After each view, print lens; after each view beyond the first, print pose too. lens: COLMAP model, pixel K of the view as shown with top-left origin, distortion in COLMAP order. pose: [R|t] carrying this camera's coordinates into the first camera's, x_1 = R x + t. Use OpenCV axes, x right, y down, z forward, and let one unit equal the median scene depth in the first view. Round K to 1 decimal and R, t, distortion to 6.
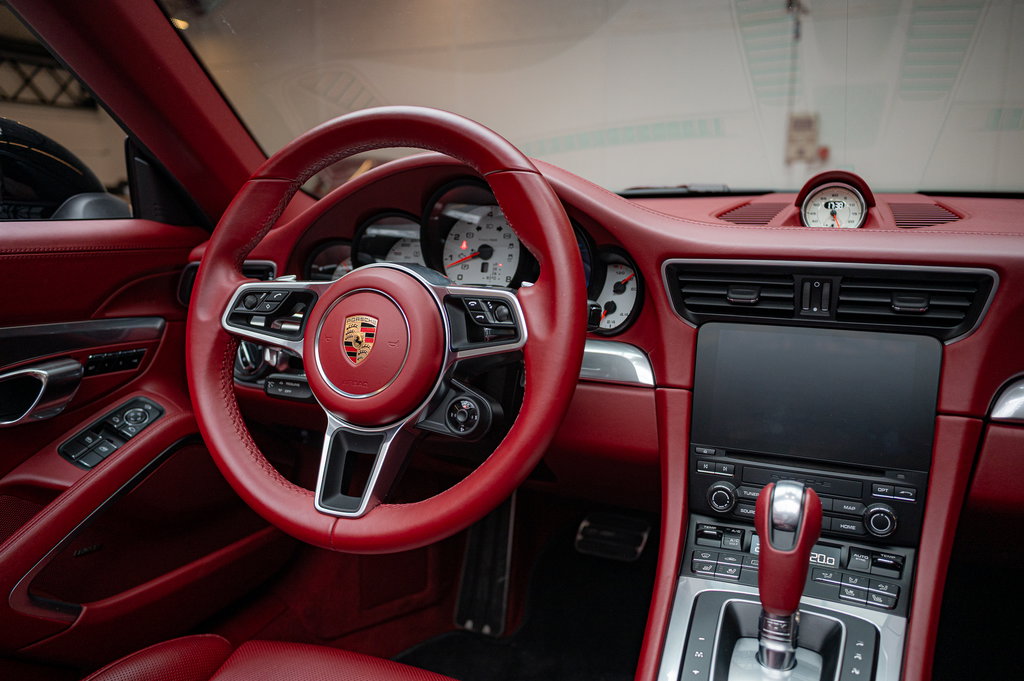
lens RADIAL K [[809.8, 0, 514.4], [0, 809.8, 340.7], [0, 0, 1]] dist [0.008507, 0.002105]
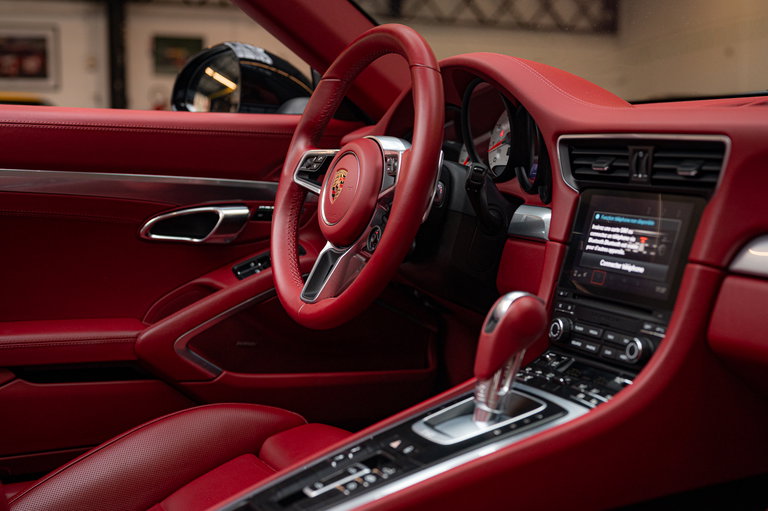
lens RADIAL K [[1098.5, 0, 382.8], [0, 1098.5, 256.0], [0, 0, 1]] dist [0.007211, 0.000000]
pose [[0.768439, 0.075396, -0.635466, 0.964924], [-0.119484, 0.992476, -0.026733, 0.142526], [0.628669, 0.096471, 0.771666, -0.387091]]
